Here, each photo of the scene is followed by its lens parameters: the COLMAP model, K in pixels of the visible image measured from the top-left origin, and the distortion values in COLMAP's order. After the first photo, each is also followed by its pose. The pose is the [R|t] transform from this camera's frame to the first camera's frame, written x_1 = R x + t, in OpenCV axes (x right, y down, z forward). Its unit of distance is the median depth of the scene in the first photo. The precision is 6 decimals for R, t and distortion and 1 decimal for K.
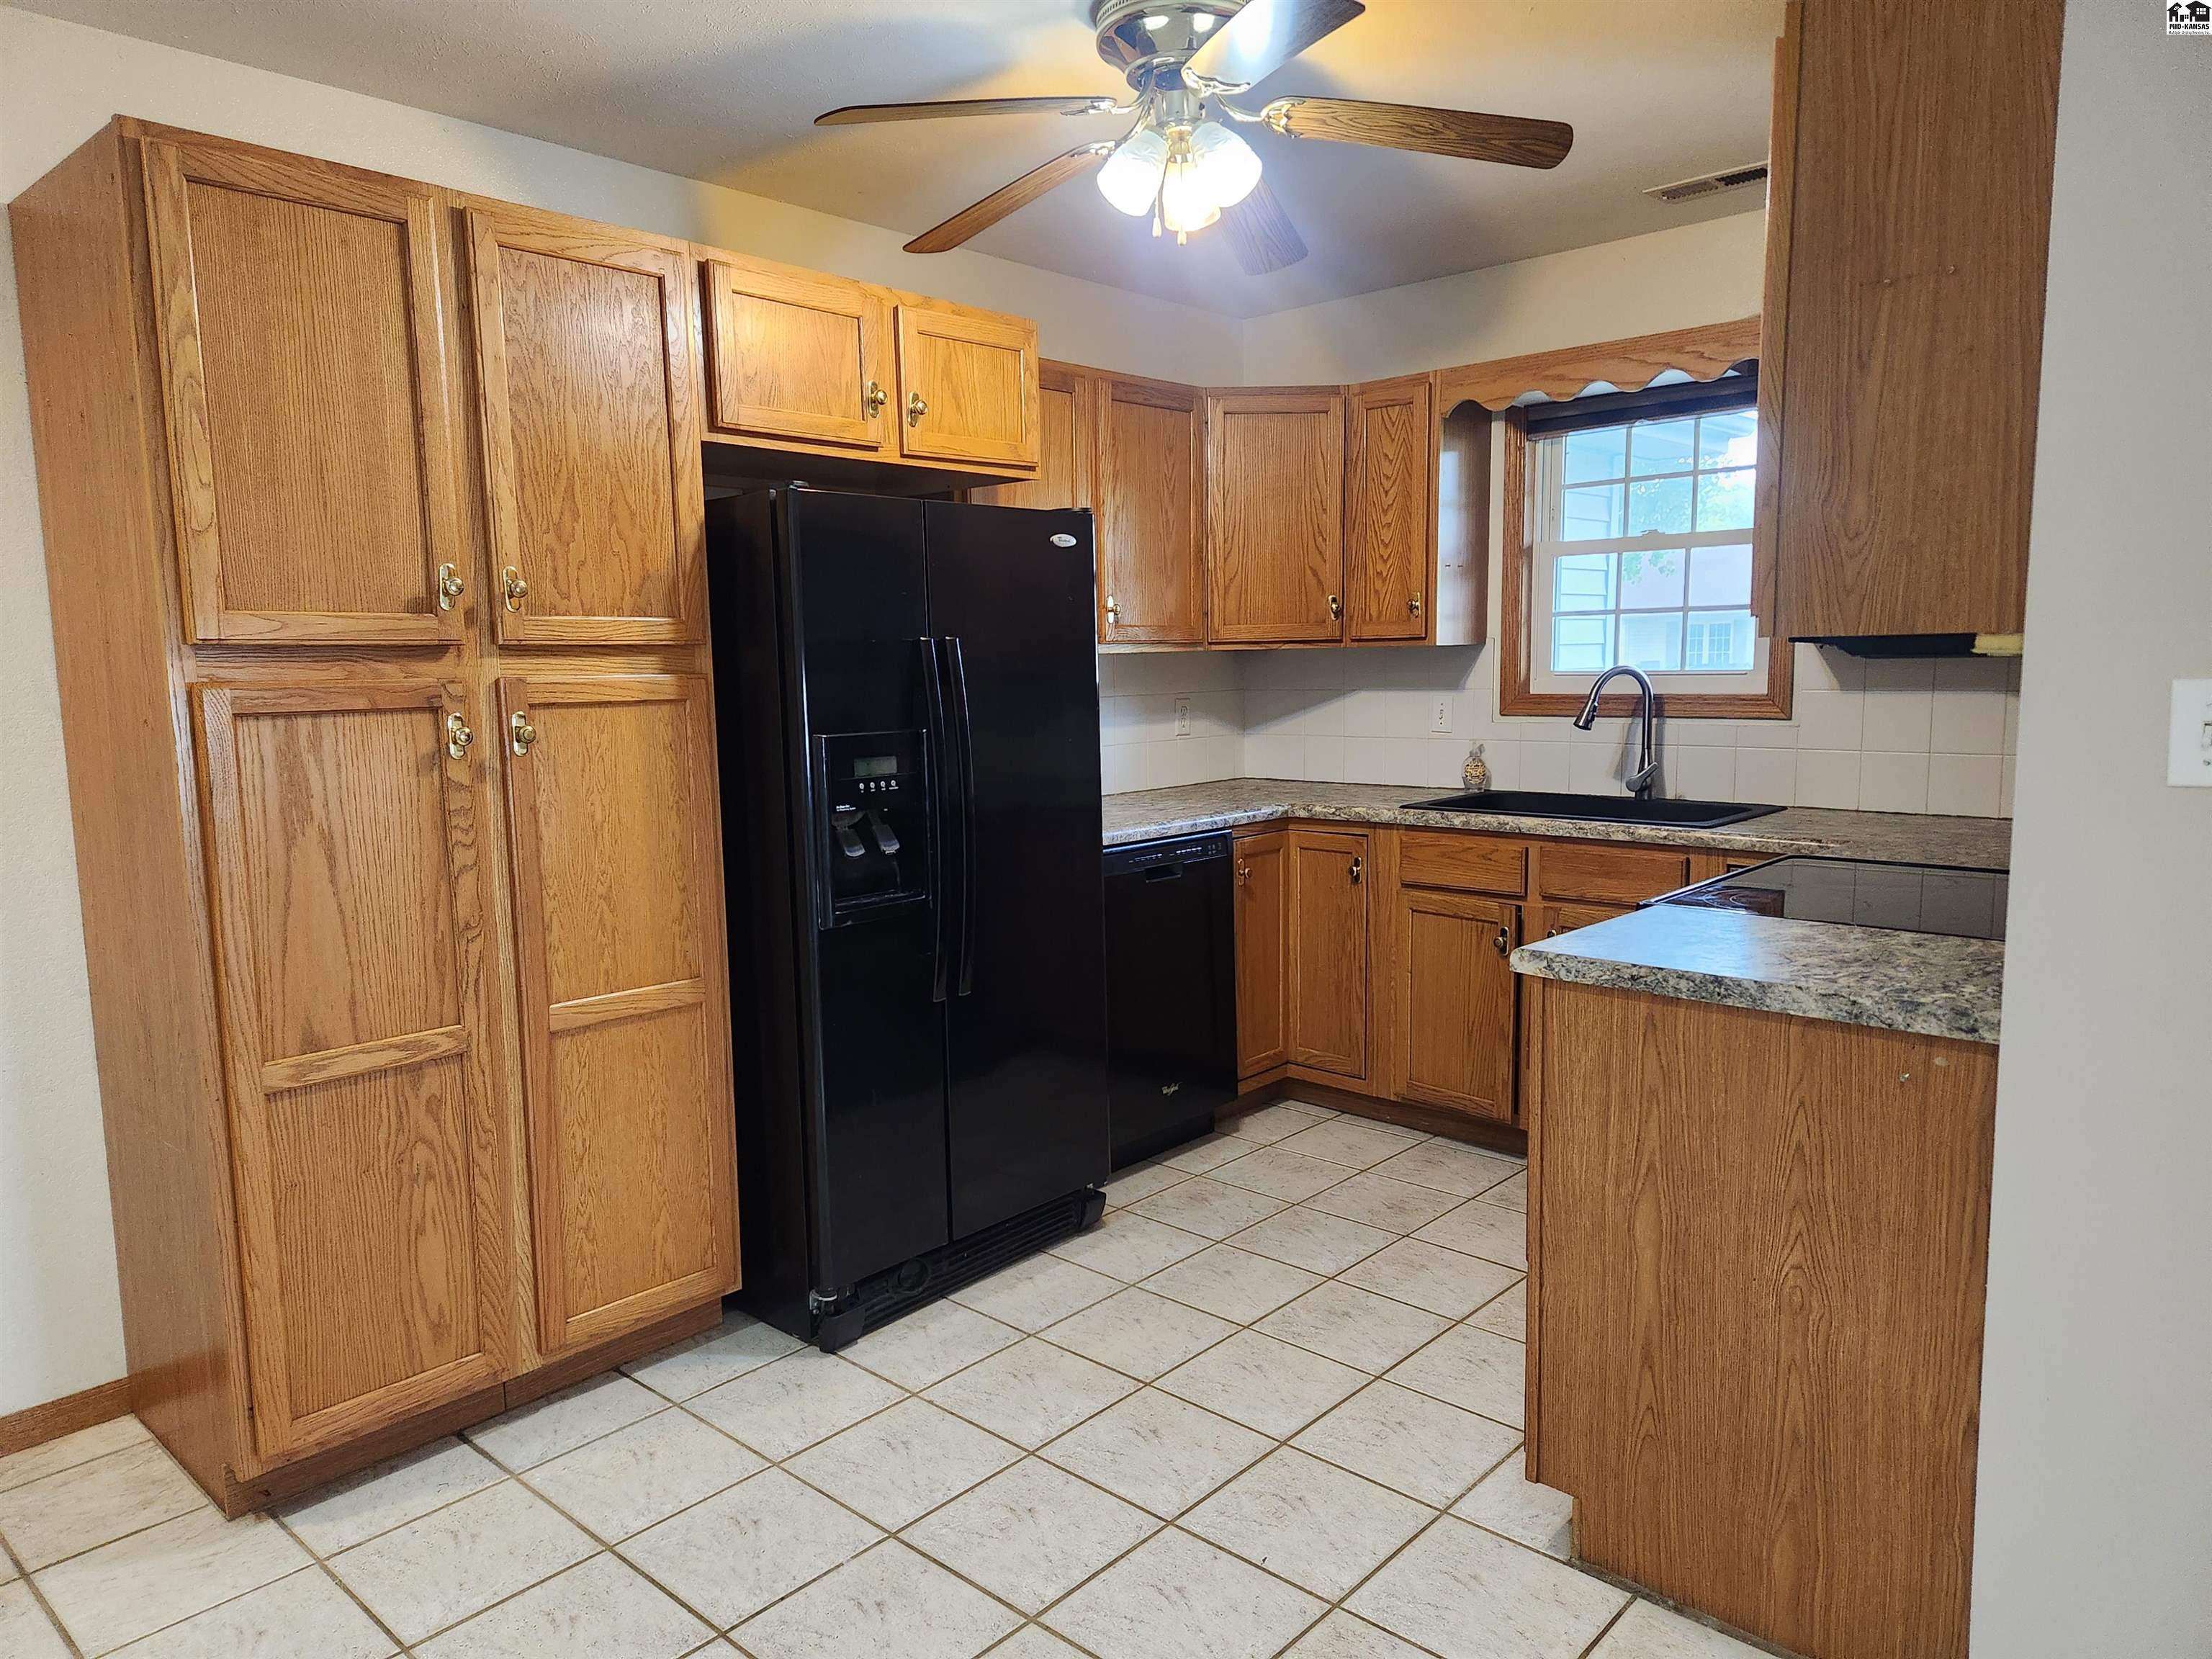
lens RADIAL K [[1477.0, 0, 1111.0], [0, 1477.0, 836.3], [0, 0, 1]] dist [0.050391, -0.022905]
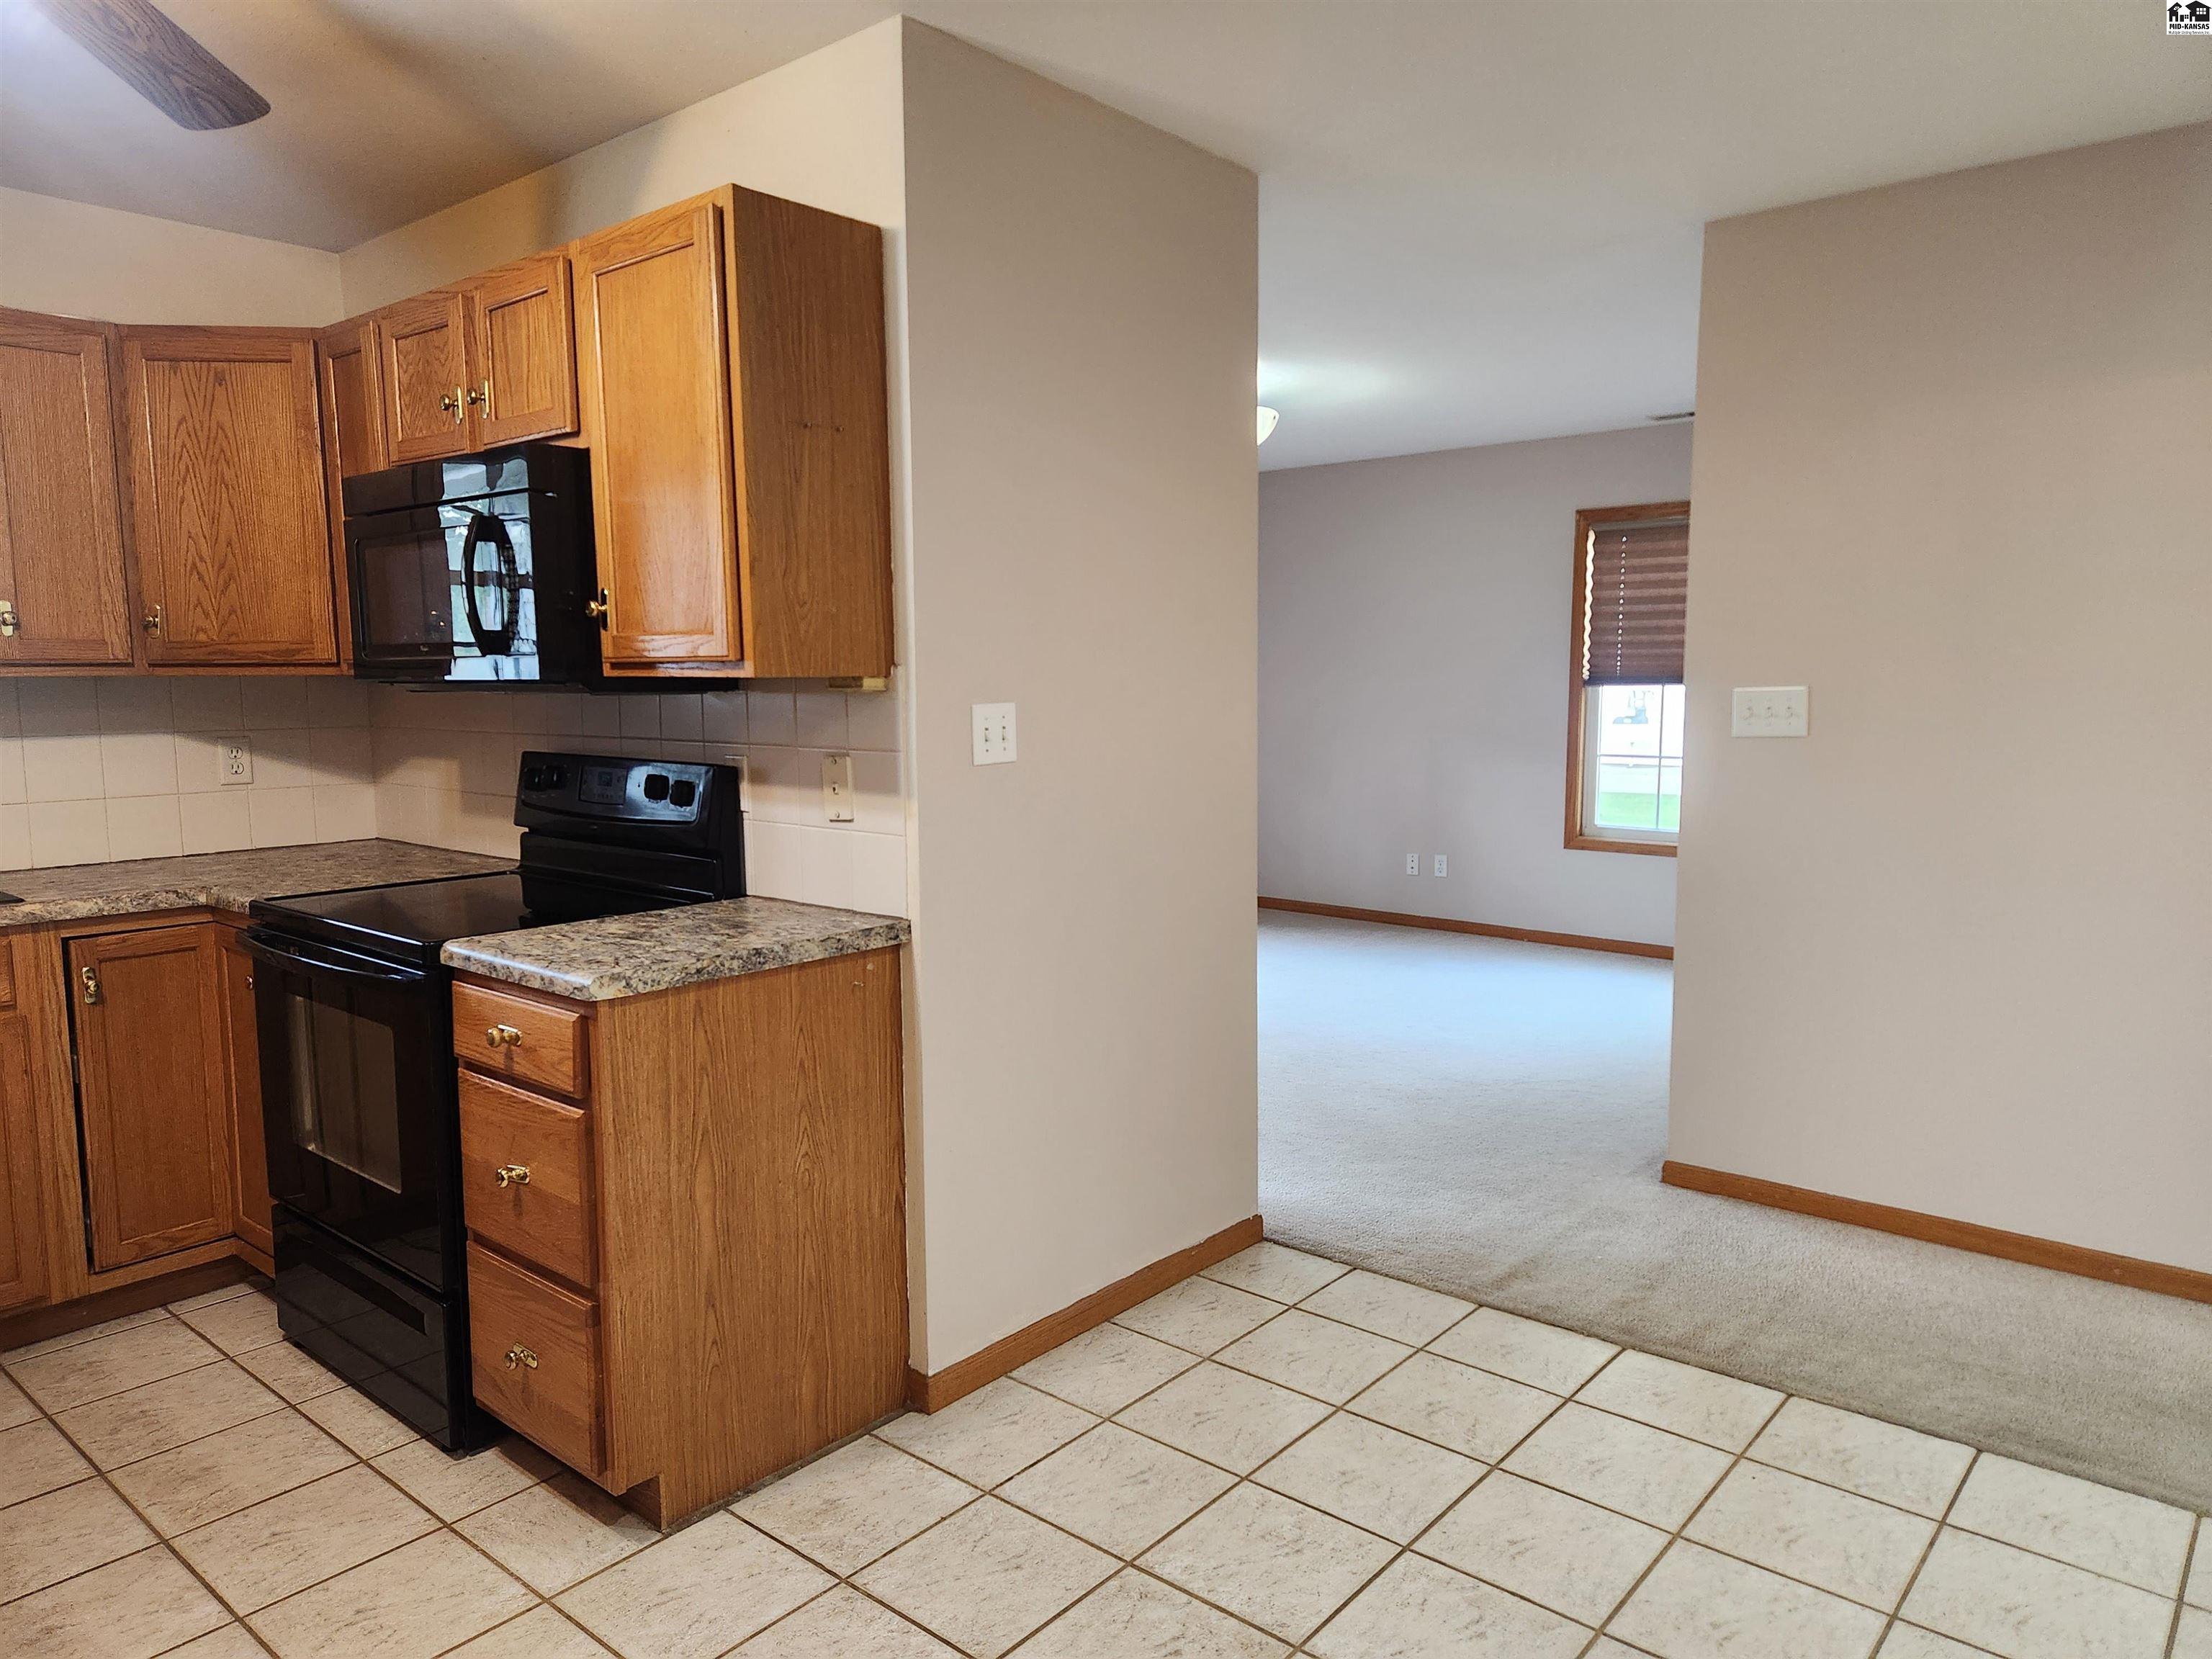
lens RADIAL K [[1477.0, 0, 1103.6], [0, 1477.0, 830.6], [0, 0, 1]] dist [0.050391, -0.022905]
pose [[-0.042639, -0.087377, 0.995262, -0.821250], [0.128776, 0.987378, 0.092202, -0.079478], [-0.990757, 0.132098, -0.030849, 0.741103]]
